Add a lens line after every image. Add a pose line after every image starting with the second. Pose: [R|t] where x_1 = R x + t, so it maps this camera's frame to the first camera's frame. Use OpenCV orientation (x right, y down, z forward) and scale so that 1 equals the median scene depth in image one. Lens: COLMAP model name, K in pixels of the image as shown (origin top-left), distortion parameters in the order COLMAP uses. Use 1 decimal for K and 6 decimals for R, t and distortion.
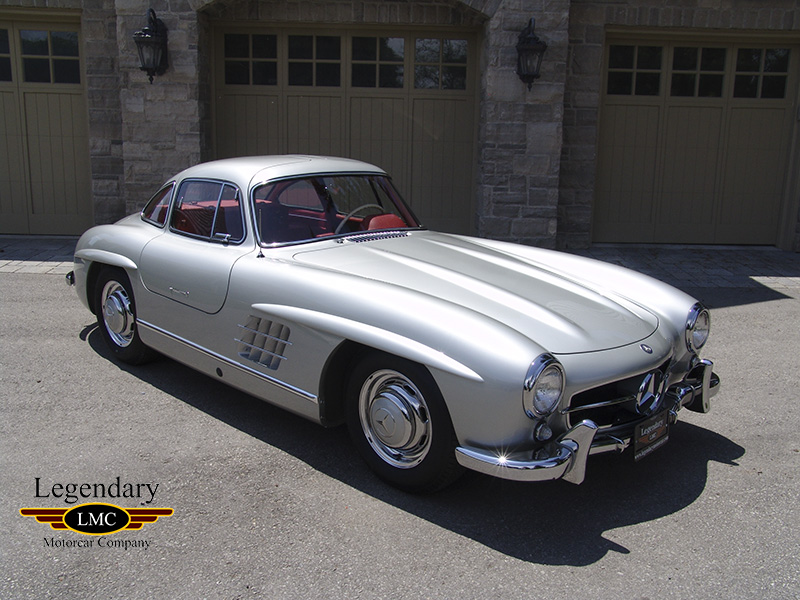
lens RADIAL K [[640.5, 0, 402.9], [0, 640.5, 246.8], [0, 0, 1]] dist [-0.040637, 0.023296]
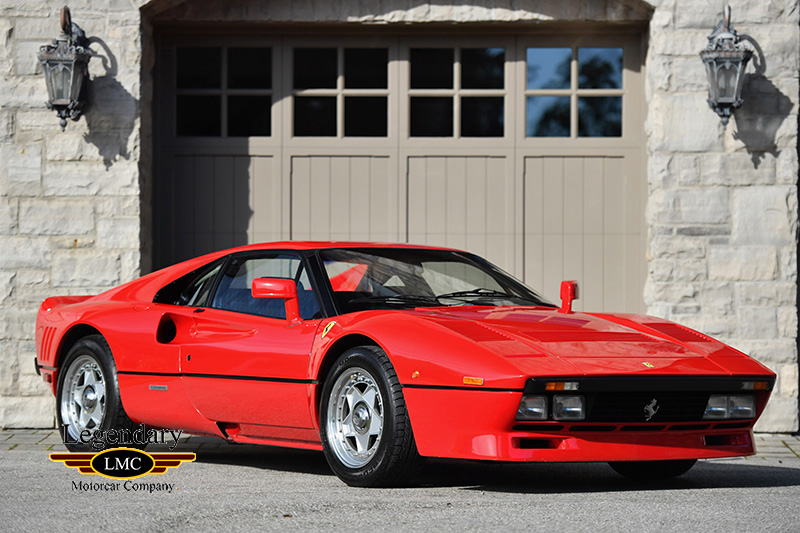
lens RADIAL K [[4103.3, 0, 386.4], [0, 4103.3, 296.8], [0, 0, 1]] dist [1.662671, 0.000000]
pose [[0.998330, -0.018747, -0.054650, 0.092998], [0.004532, 0.968389, -0.249405, 0.790918], [0.057598, 0.248741, 0.966856, -2.464838]]
